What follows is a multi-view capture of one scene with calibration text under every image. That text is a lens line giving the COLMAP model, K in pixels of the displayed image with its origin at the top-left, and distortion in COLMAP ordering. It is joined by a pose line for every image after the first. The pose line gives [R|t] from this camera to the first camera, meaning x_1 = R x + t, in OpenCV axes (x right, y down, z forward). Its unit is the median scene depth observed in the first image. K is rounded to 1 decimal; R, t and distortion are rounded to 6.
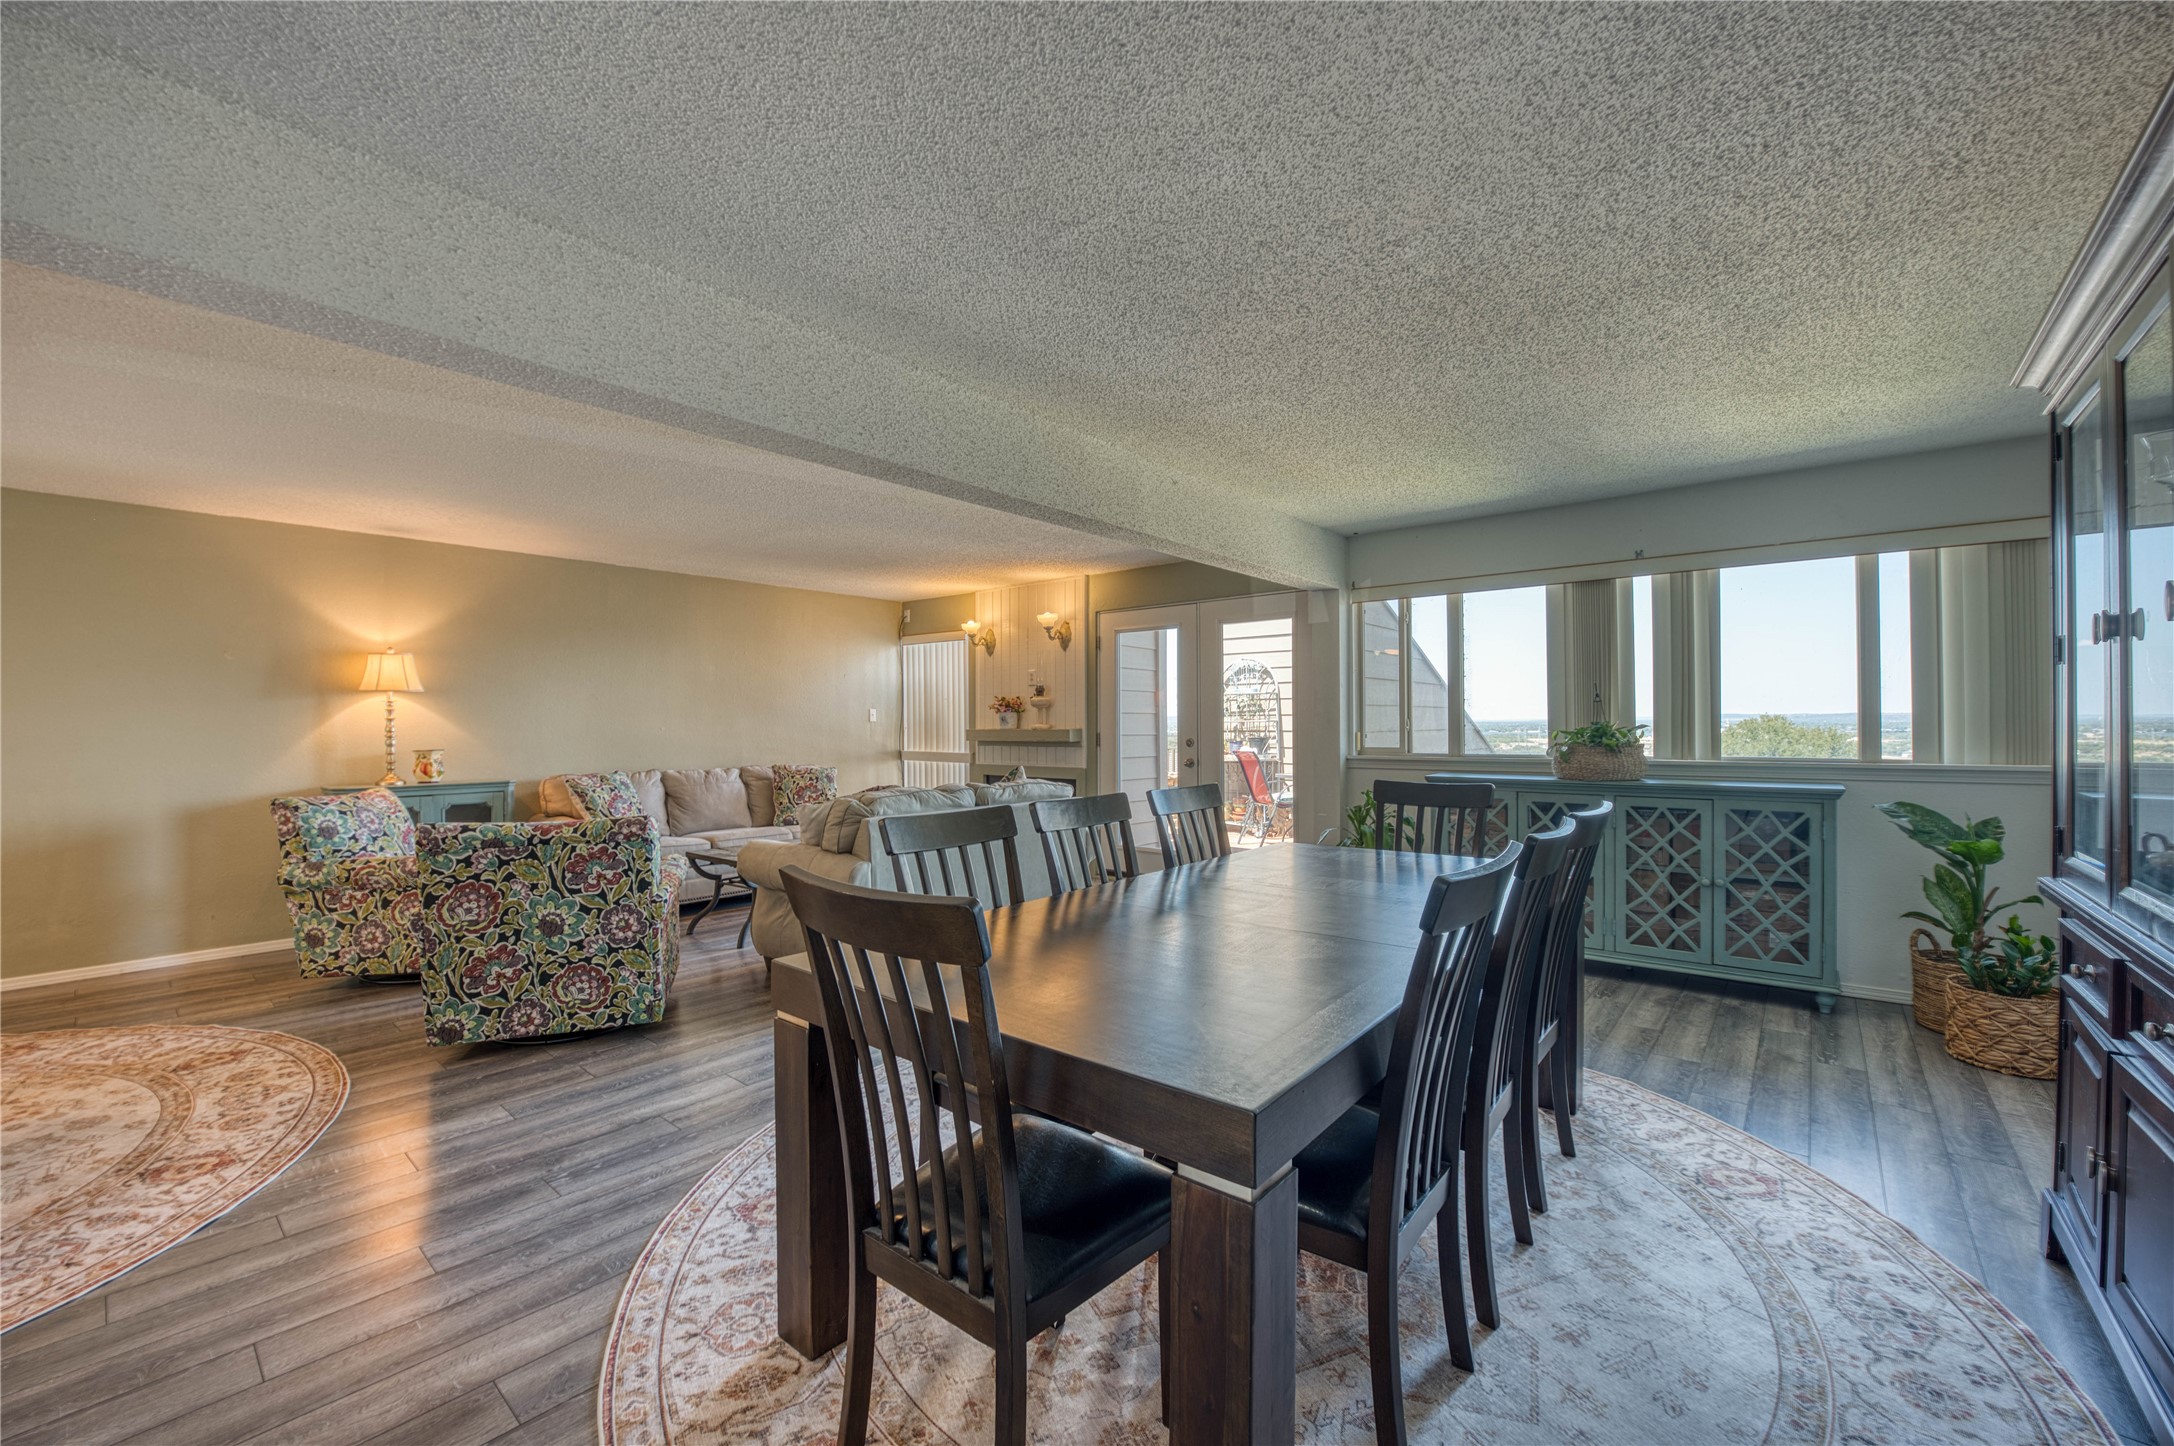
lens RADIAL K [[868.7, 0, 1082.6], [0, 868.7, 724.5], [0, 0, 1]] dist [-0.026931, 0.002246]
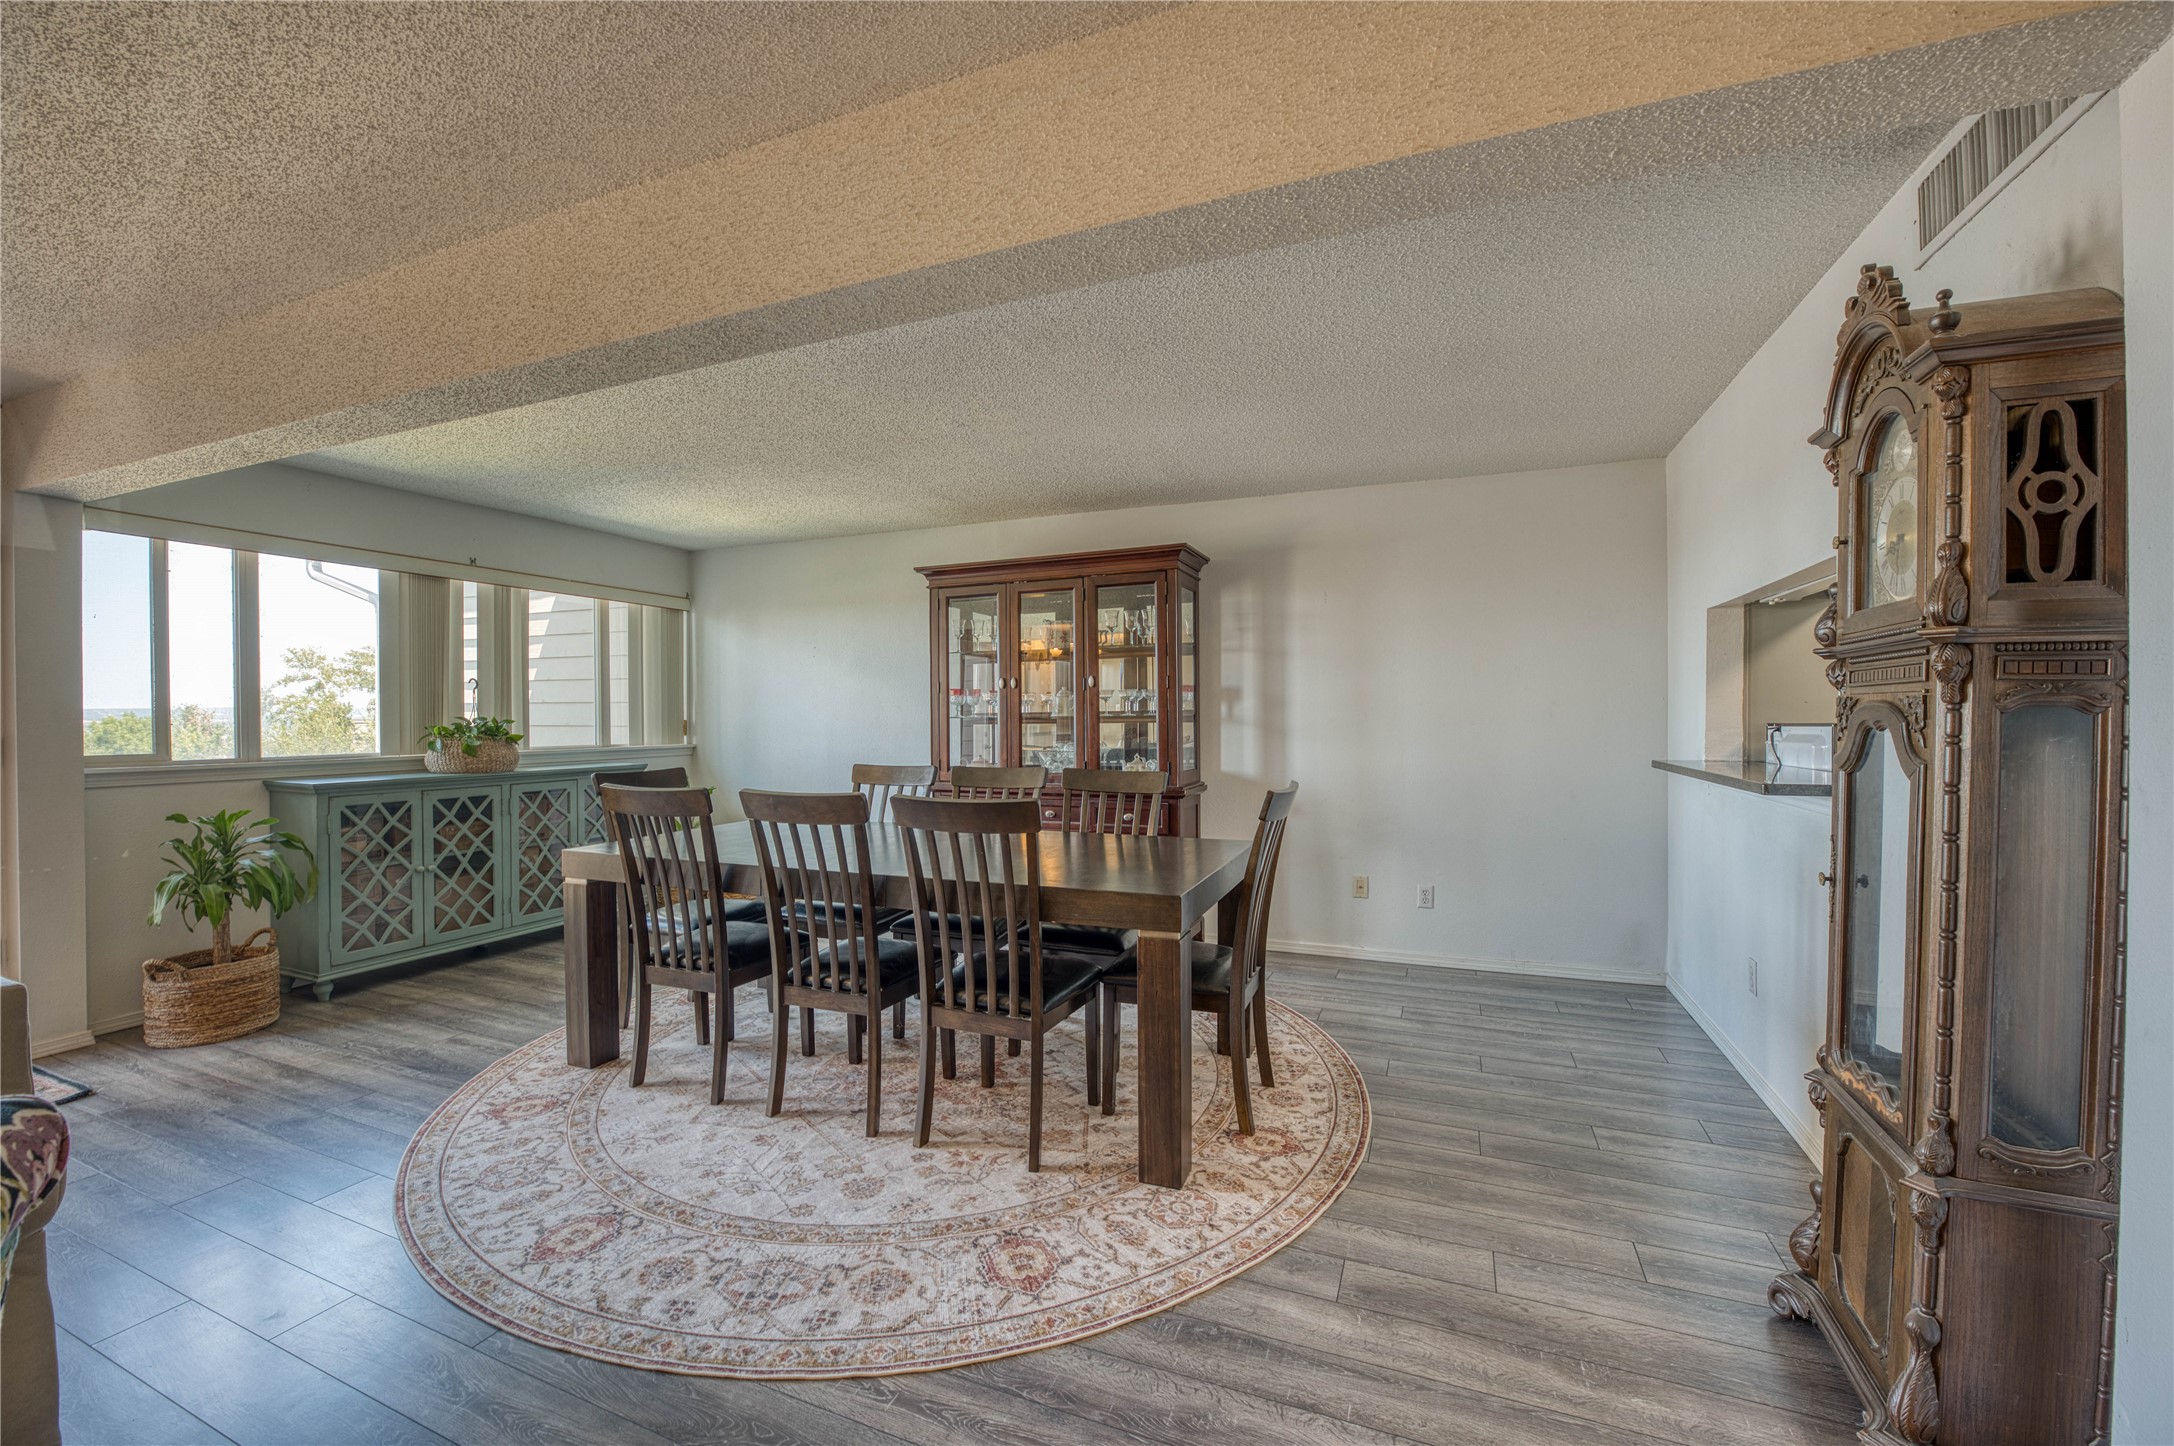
lens RADIAL K [[868.7, 0, 1082.6], [0, 868.7, 724.5], [0, 0, 1]] dist [-0.026931, 0.002246]
pose [[-0.307145, -0.002083, 0.951660, -0.593829], [0.004332, 0.999984, 0.003587, 0.005104], [-0.951653, 0.005224, -0.307131, 0.592536]]
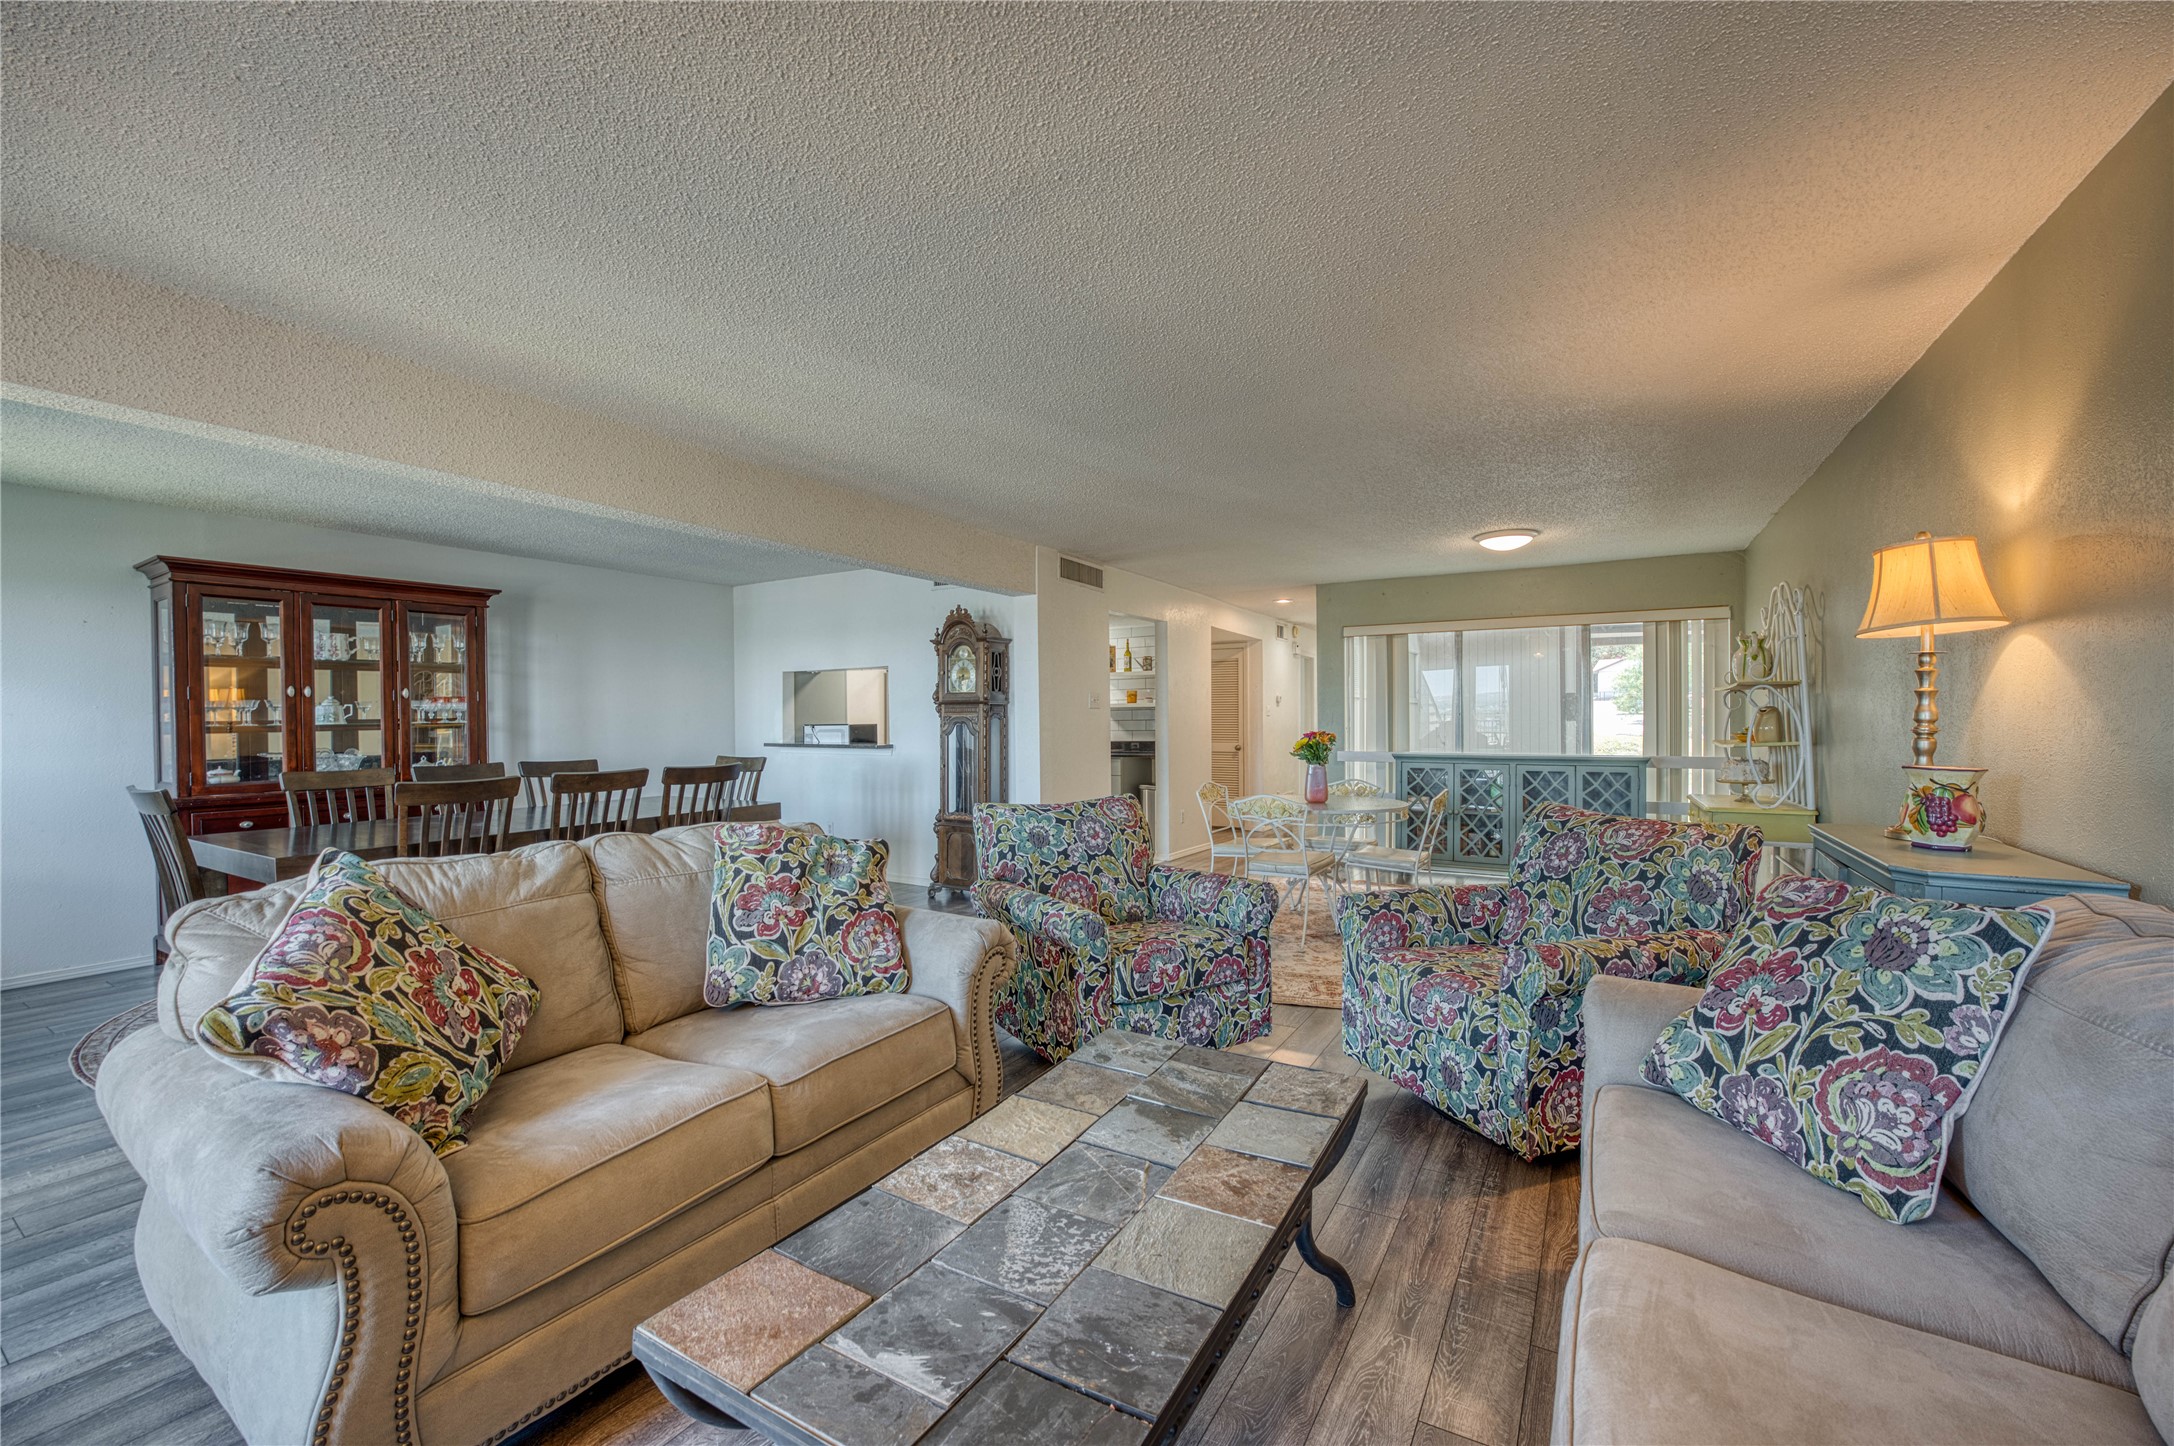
lens RADIAL K [[875.9, 0, 1100.0], [0, 875.9, 723.7], [0, 0, 1]] dist [-0.001086, 0.000042]
pose [[-0.982612, 0.014648, -0.185094, -0.335128], [0.013353, 0.999877, 0.008239, -0.000359], [0.185192, 0.005624, -0.982686, 1.547144]]
